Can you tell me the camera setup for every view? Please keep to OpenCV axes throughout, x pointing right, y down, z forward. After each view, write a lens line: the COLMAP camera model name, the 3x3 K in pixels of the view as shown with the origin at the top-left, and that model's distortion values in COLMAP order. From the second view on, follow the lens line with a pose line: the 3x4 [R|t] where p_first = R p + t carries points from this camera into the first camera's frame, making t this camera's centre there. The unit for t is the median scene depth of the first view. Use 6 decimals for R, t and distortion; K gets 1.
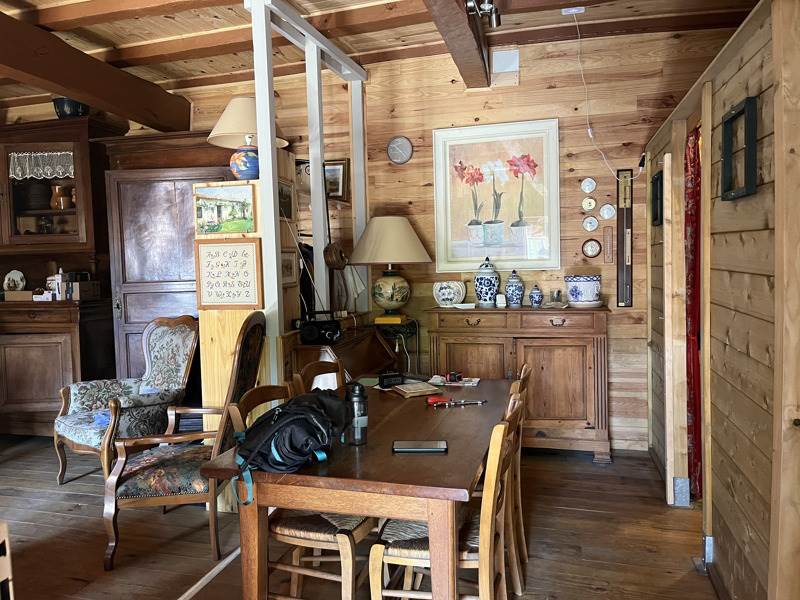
lens RADIAL K [[603.2, 0, 402.0], [0, 603.2, 293.1], [0, 0, 1]] dist [0.038624, -0.055294]
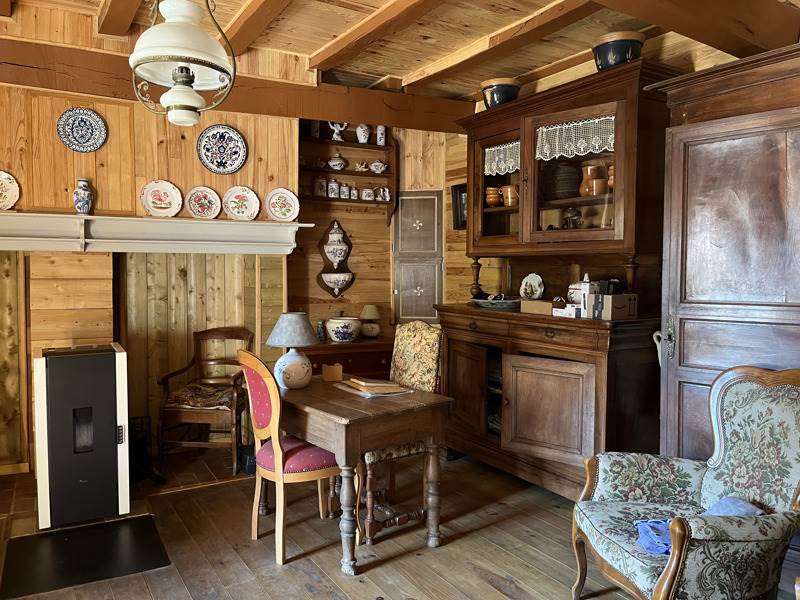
lens RADIAL K [[603.2, 0, 397.4], [0, 603.2, 293.3], [0, 0, 1]] dist [0.038624, -0.055294]
pose [[0.710567, 0.059517, -0.701108, -0.211623], [-0.060342, 0.997900, 0.023556, -0.021615], [0.701037, 0.025568, 0.712666, 0.314982]]
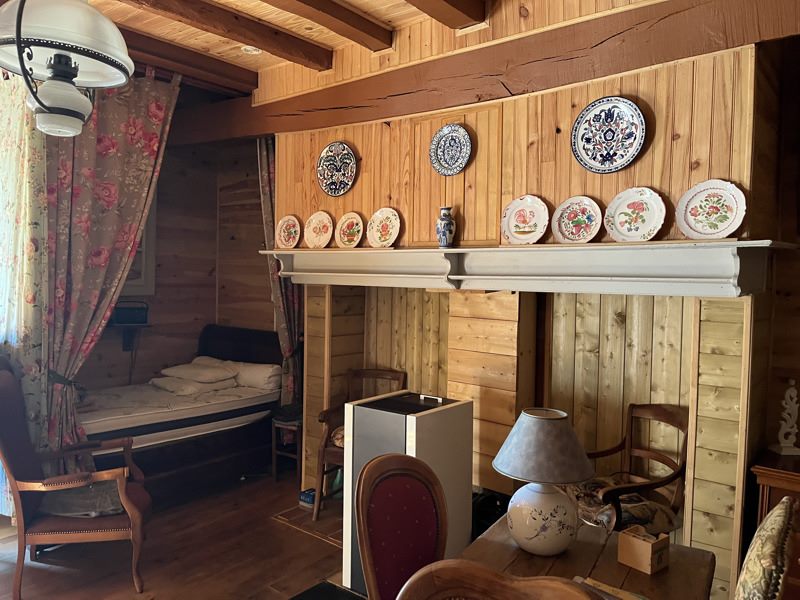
lens RADIAL K [[603.2, 0, 401.7], [0, 603.2, 304.2], [0, 0, 1]] dist [0.038624, -0.055294]
pose [[-0.386867, 0.059439, -0.920218, -0.328597], [-0.057917, 0.994384, 0.088578, -0.052837], [0.920315, 0.087564, -0.381252, 0.606500]]
